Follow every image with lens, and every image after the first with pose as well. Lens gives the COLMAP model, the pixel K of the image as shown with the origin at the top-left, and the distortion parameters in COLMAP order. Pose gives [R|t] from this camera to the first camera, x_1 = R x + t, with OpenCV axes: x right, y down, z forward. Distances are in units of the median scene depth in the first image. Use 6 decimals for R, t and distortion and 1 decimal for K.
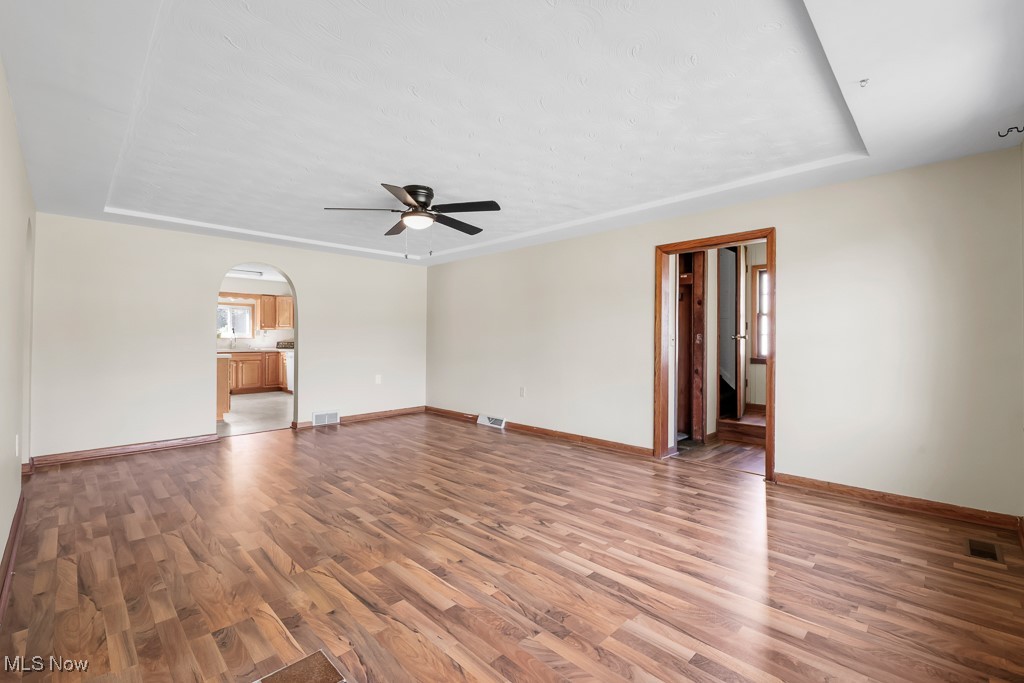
lens RADIAL K [[440.6, 0, 518.6], [0, 440.6, 335.7], [0, 0, 1]] dist [0.003324, 0.000157]
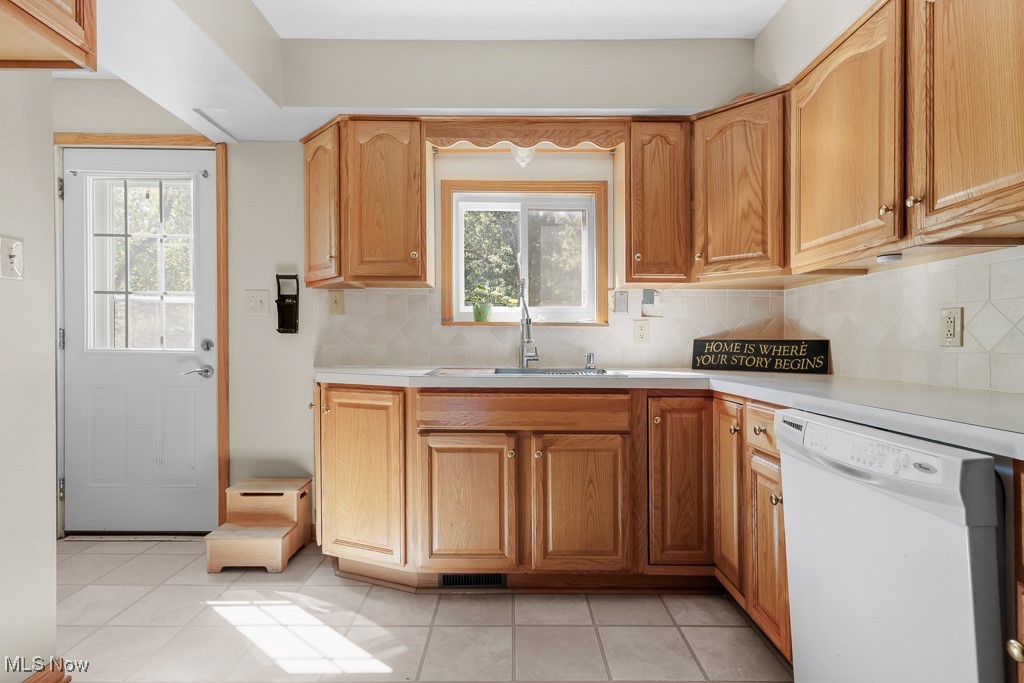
lens RADIAL K [[502.7, 0, 510.2], [0, 502.7, 345.4], [0, 0, 1]] dist [0.012755, -0.000700]
pose [[0.696869, -0.002218, -0.717195, -0.448486], [0.009757, 0.999932, 0.006388, 0.014907], [0.717132, -0.011449, 0.696843, 0.786439]]
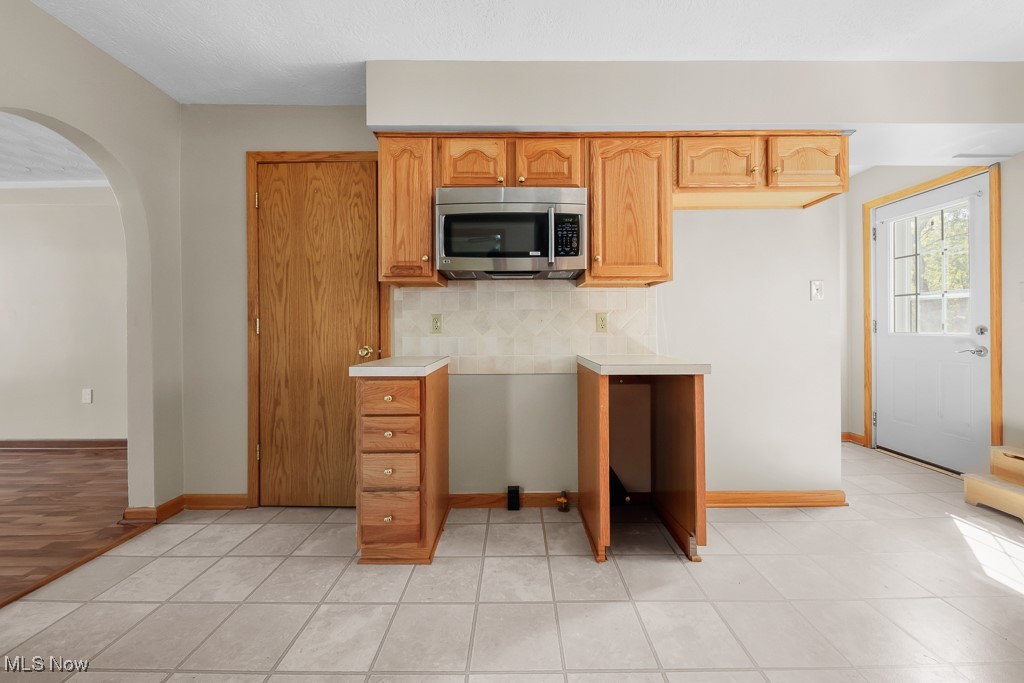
lens RADIAL K [[376.3, 0, 518.3], [0, 376.3, 329.9], [0, 0, 1]] dist [0.004218, -0.001002]
pose [[-0.720541, -0.003616, -0.693403, -0.354162], [0.007638, 0.999884, -0.013151, 0.015638], [0.693370, -0.014772, -0.720430, 0.827465]]
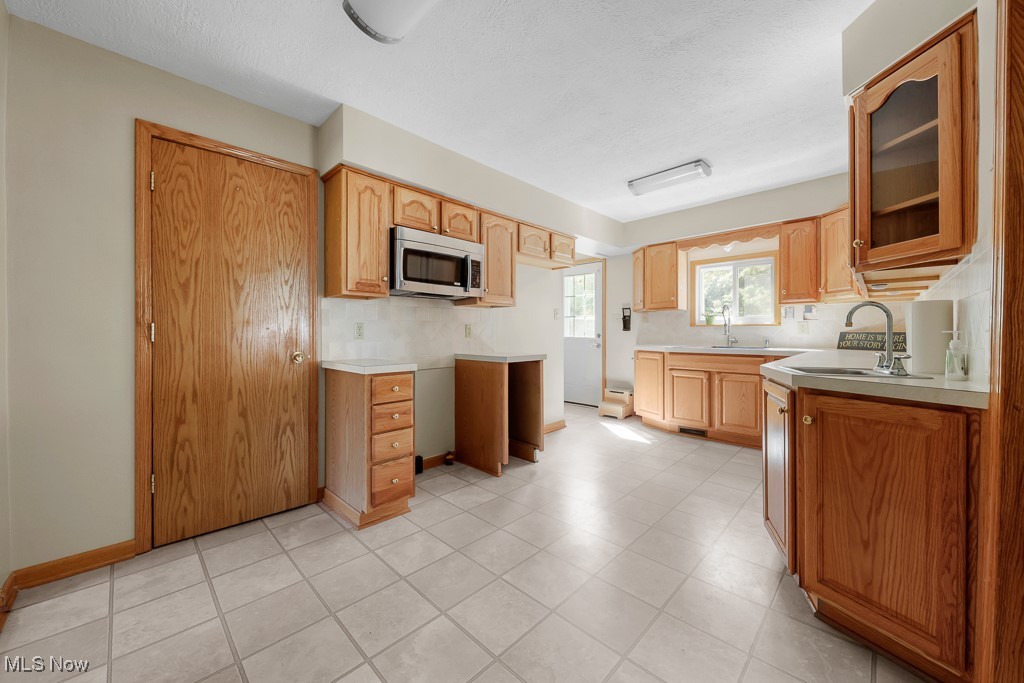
lens RADIAL K [[376.3, 0, 515.1], [0, 376.3, 335.8], [0, 0, 1]] dist [0.004218, -0.001002]
pose [[-0.000887, -0.000237, -1.000000, -0.212042], [0.013981, 0.999902, -0.000250, 0.013512], [0.999902, -0.013981, -0.000883, 0.738369]]
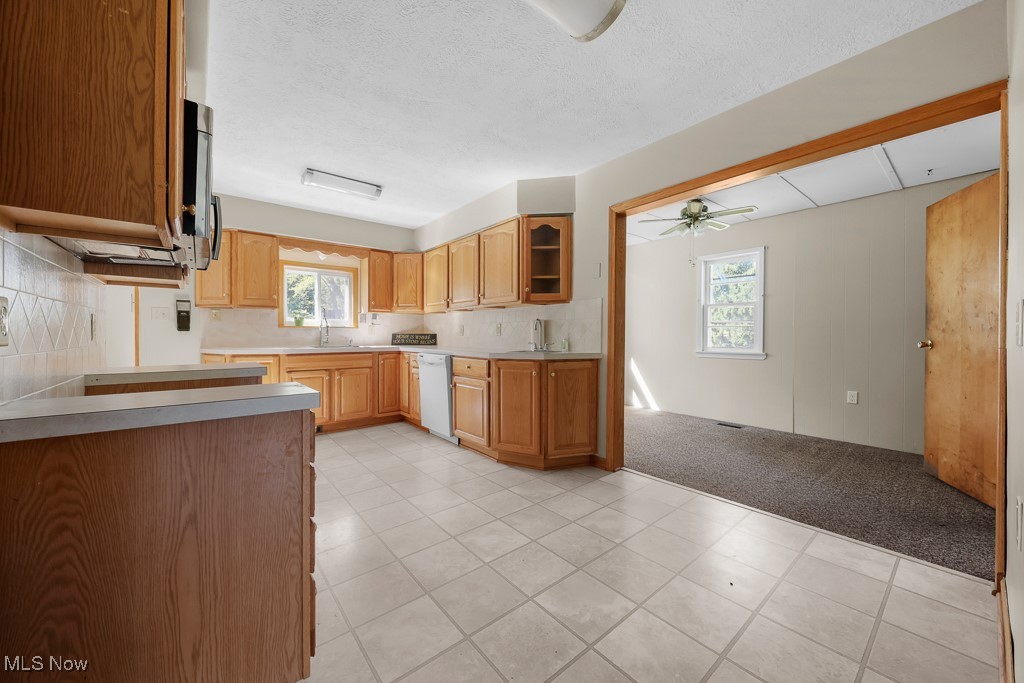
lens RADIAL K [[376.3, 0, 501.0], [0, 376.3, 324.7], [0, 0, 1]] dist [0.004218, -0.001002]
pose [[0.991091, -0.011254, -0.132710, -0.354354], [0.009138, 0.999821, -0.016539, 0.012018], [0.132872, 0.015178, 0.991017, 0.546950]]
